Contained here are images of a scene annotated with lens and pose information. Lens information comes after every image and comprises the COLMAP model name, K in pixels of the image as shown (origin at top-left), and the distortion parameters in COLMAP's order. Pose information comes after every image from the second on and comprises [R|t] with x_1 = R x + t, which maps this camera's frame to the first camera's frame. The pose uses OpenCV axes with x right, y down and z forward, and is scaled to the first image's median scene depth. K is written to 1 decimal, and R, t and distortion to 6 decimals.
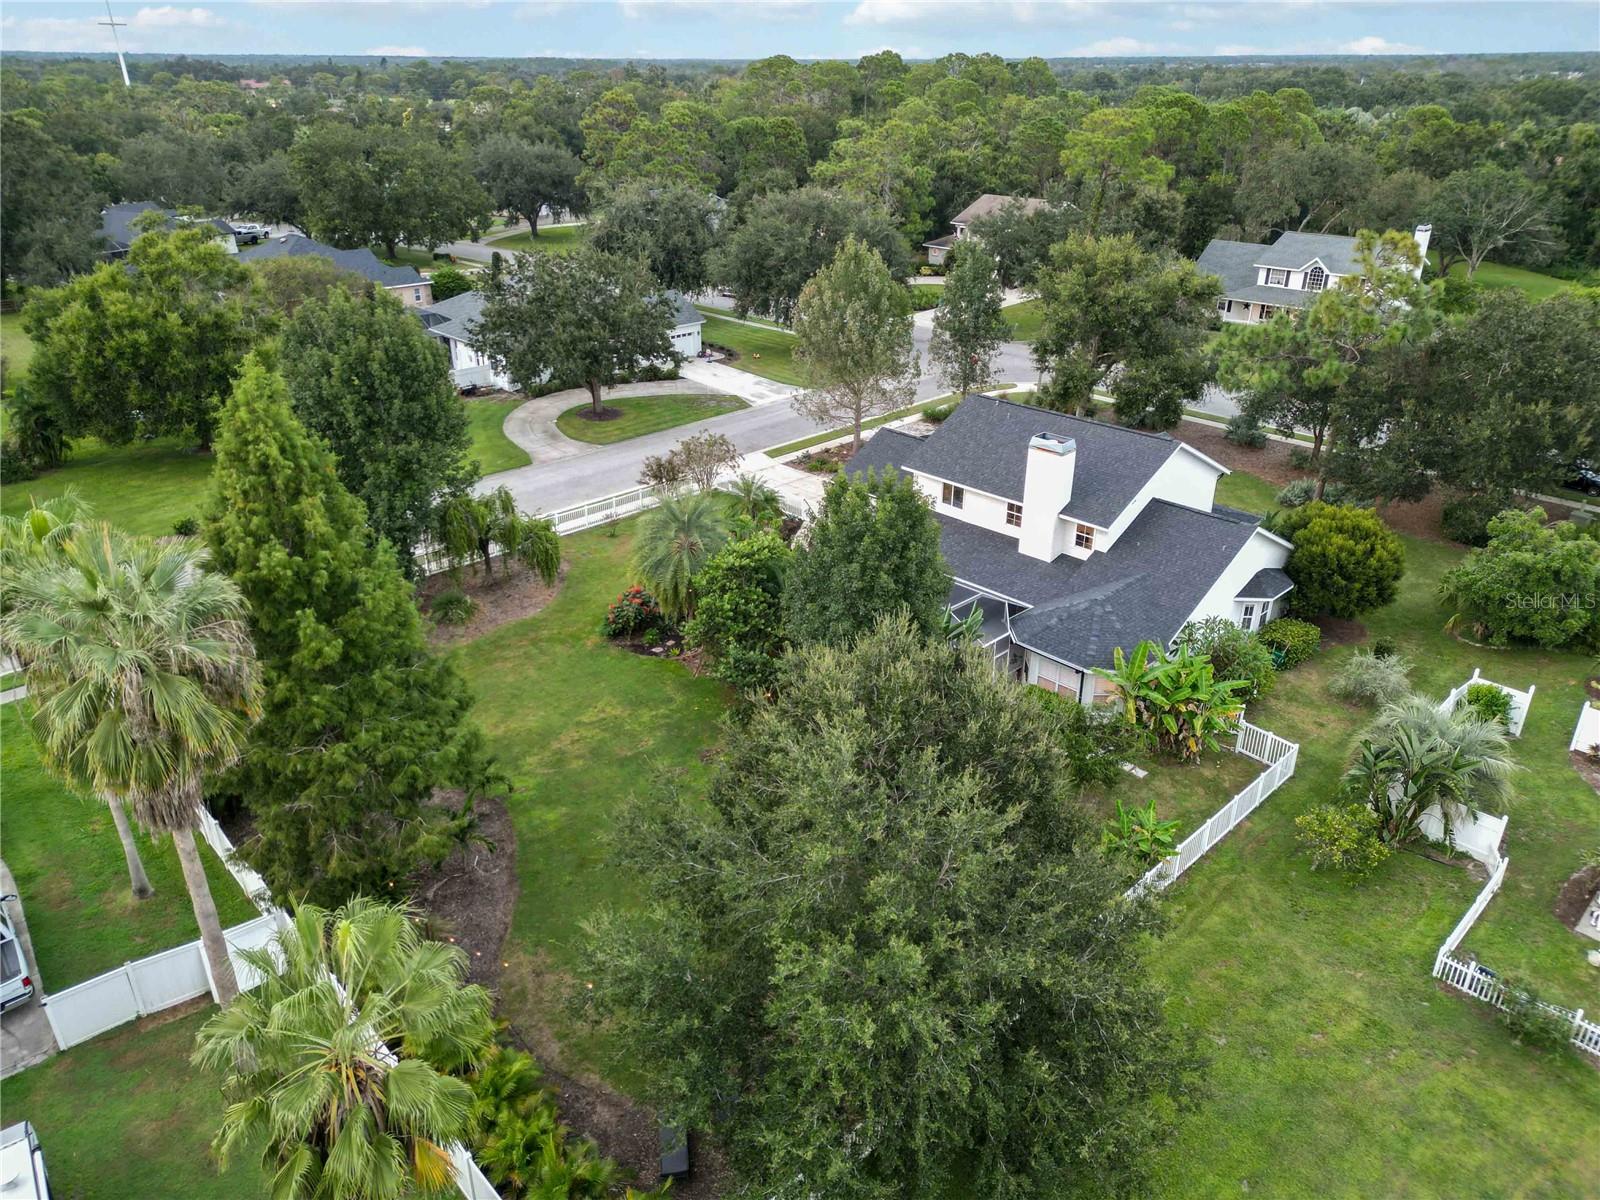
lens RADIAL K [[1110.5, 0, 798.4], [0, 1110.5, 602.8], [0, 0, 1]] dist [0.062072, -0.063421]
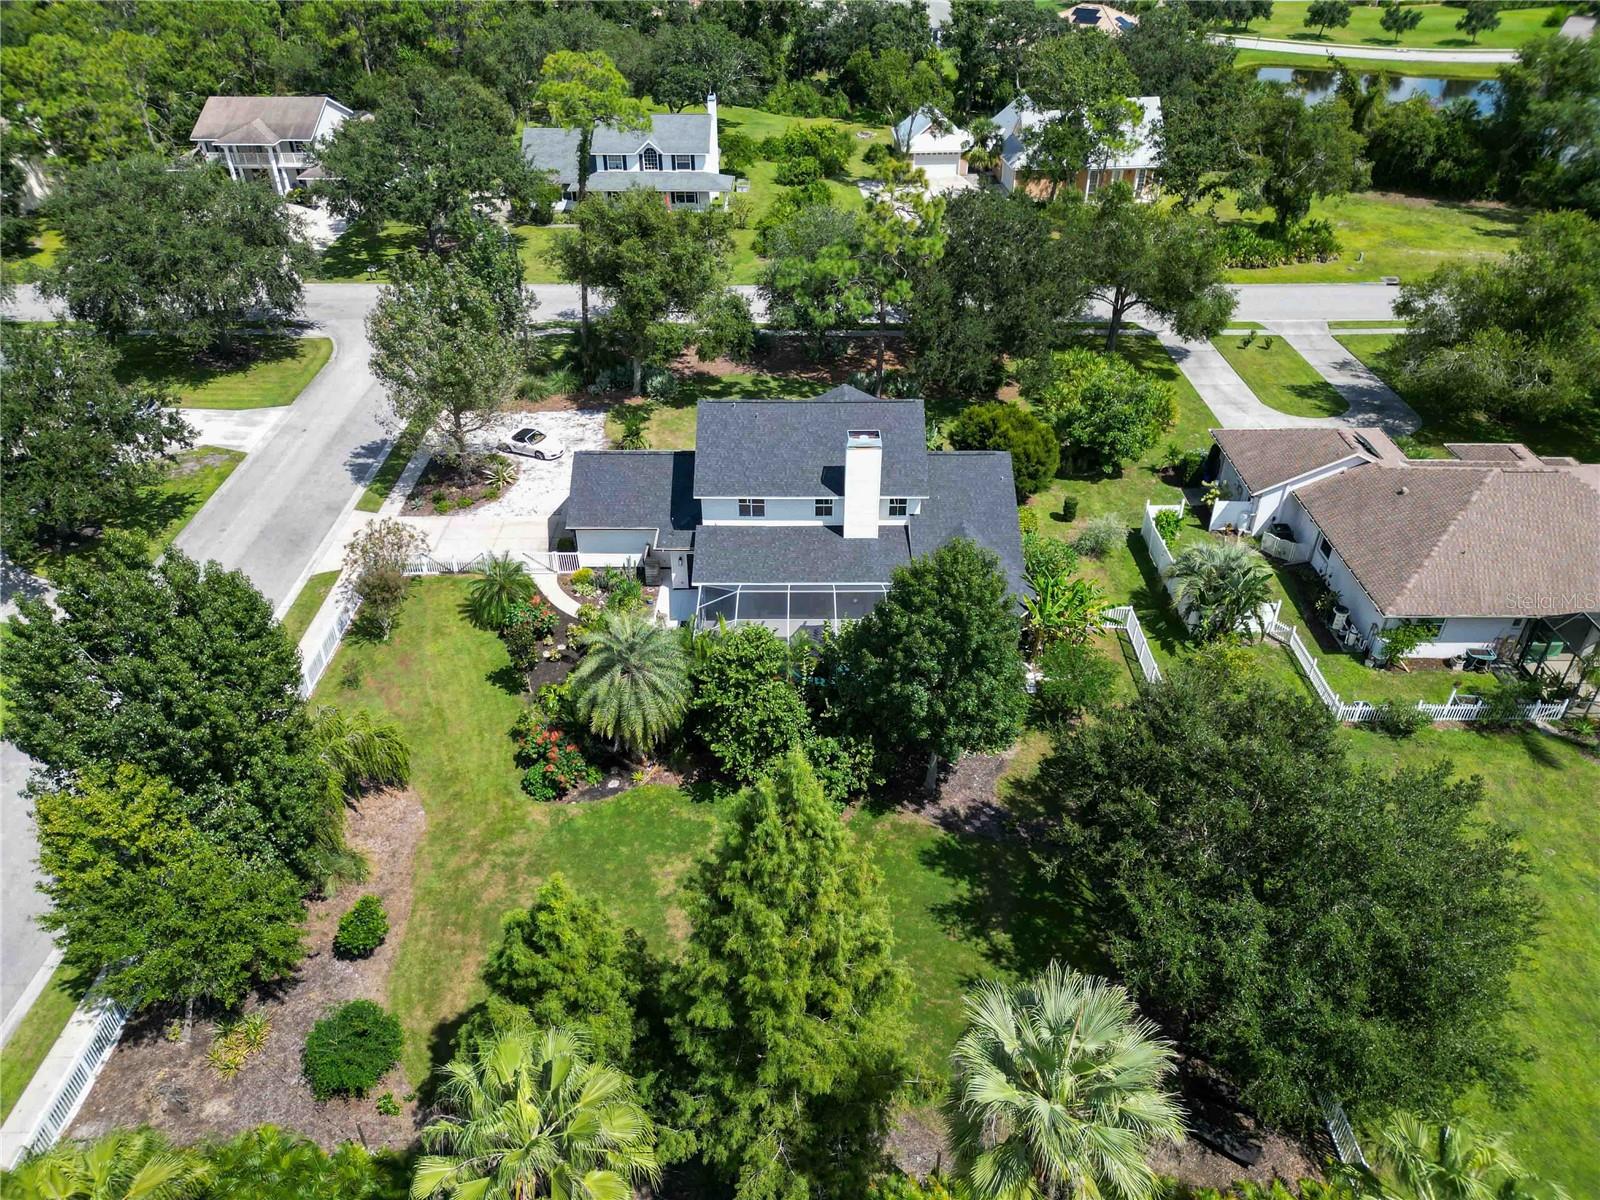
lens RADIAL K [[1107.4, 0, 802.7], [0, 1107.4, 603.7], [0, 0, 1]] dist [0.068044, -0.067856]
pose [[0.693921, -0.411278, 0.591036, -0.513999], [0.314053, 0.911509, 0.265560, -0.297094], [-0.647954, 0.001338, 0.761679, 0.203370]]
